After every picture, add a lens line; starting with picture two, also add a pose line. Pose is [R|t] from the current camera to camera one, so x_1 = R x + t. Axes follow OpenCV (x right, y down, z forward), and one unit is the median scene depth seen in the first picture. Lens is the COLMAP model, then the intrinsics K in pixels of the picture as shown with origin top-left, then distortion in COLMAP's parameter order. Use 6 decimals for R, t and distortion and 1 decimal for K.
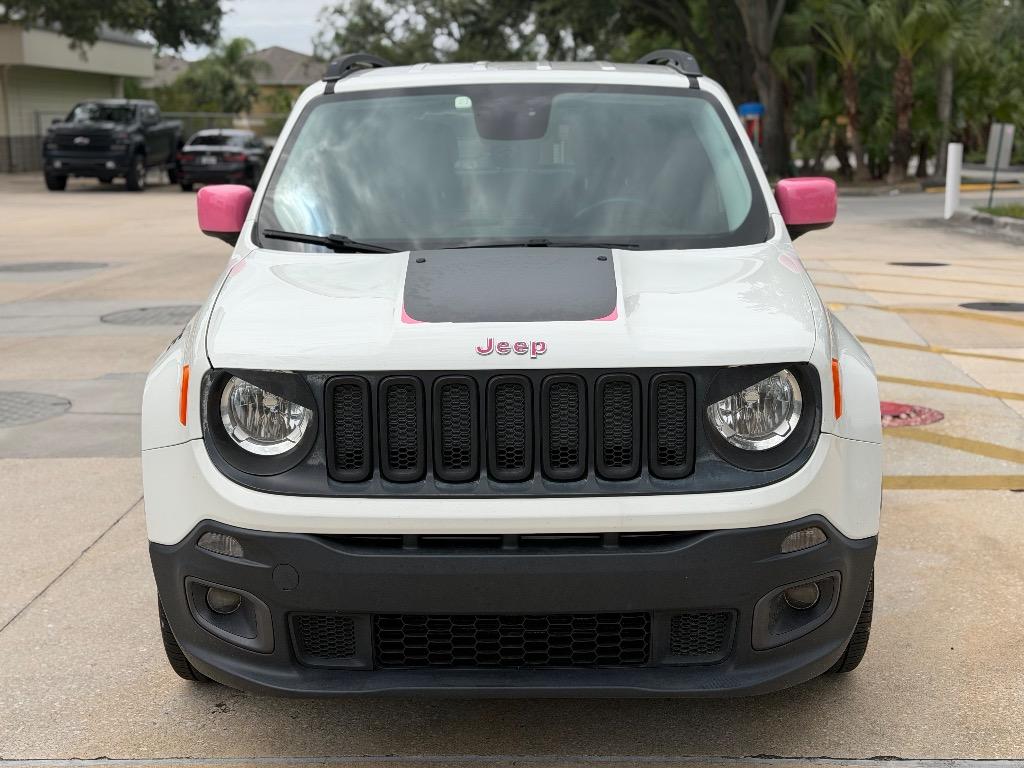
lens RADIAL K [[1414.3, 0, 512.0], [0, 1414.3, 384.0], [0, 0, 1]] dist [0.083979, 0.017067]
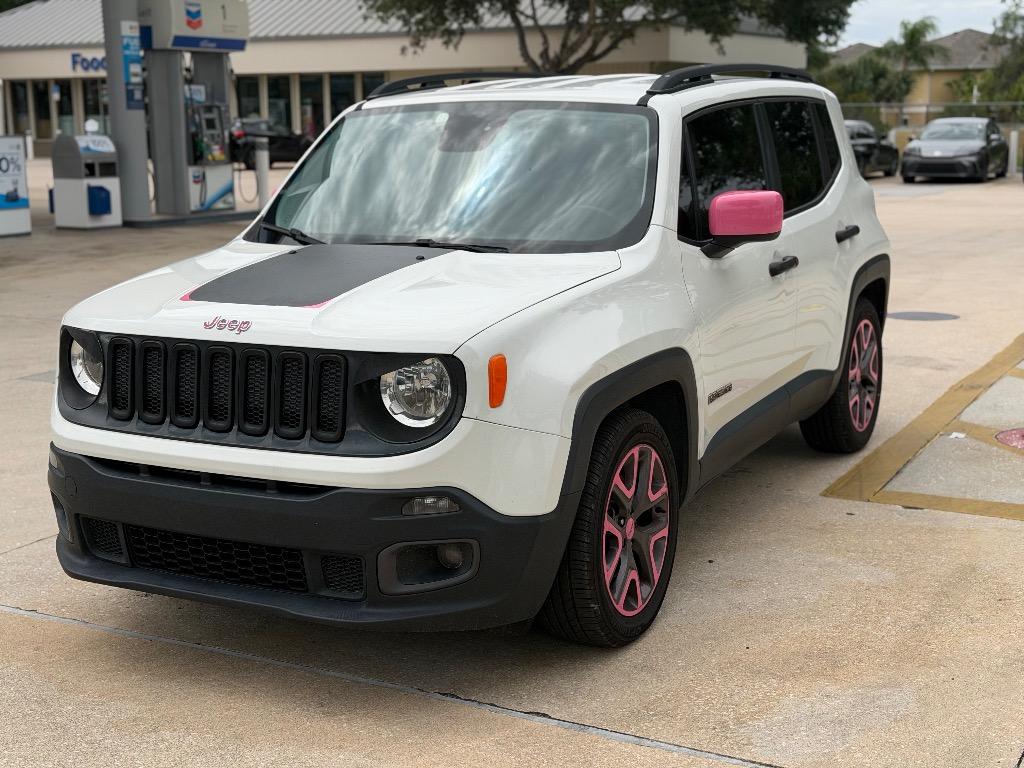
lens RADIAL K [[1457.1, 0, 512.0], [0, 1457.1, 384.0], [0, 0, 1]] dist [-0.187895, 1.431234]
pose [[0.896286, 0.080584, -0.436094, 0.766097], [-0.078507, 0.996652, 0.022816, -0.021780], [0.436473, 0.013787, 0.899612, -0.035786]]
